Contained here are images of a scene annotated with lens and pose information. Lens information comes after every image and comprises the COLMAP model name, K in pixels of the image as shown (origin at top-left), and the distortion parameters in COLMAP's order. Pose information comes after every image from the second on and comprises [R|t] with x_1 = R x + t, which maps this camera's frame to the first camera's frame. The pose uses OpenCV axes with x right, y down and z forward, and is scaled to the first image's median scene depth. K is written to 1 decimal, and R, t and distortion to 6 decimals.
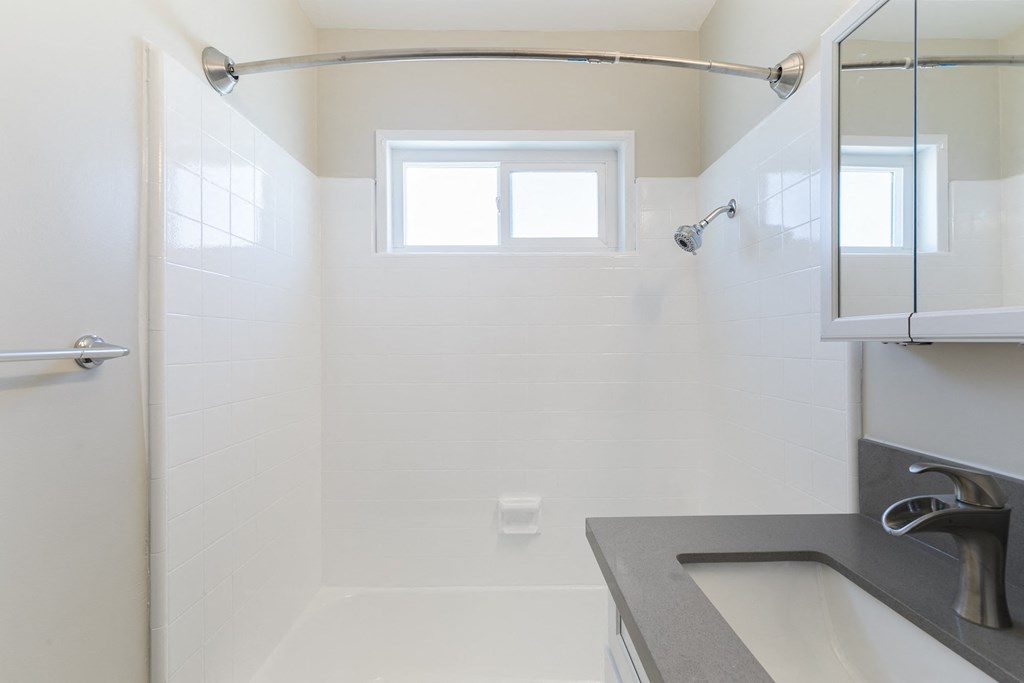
lens RADIAL K [[456.6, 0, 512.0], [0, 456.6, 341.5], [0, 0, 1]] dist [0.016514, 0.000103]
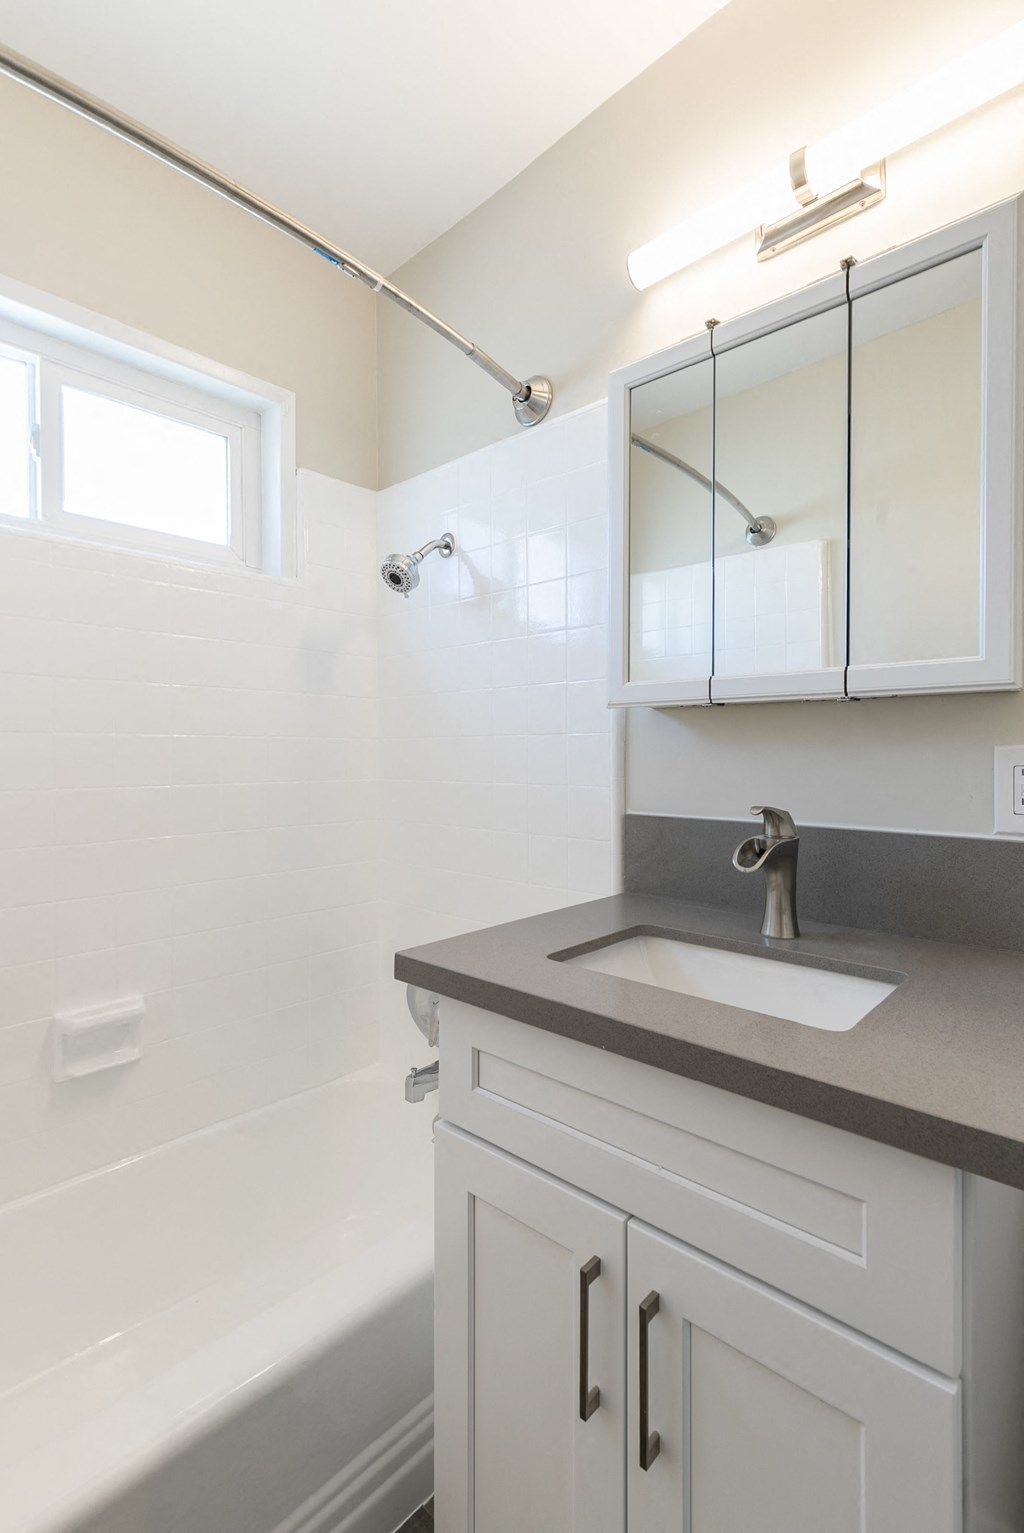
lens RADIAL K [[712.5, 0, 512.0], [0, 712.5, 766.5], [0, 0, 1]] dist [-0.010025, 0.001318]
pose [[0.692317, -0.002321, 0.721590, -0.293966], [-0.007602, 0.999916, 0.010509, 0.063167], [-0.721554, -0.012761, 0.692241, 0.099280]]
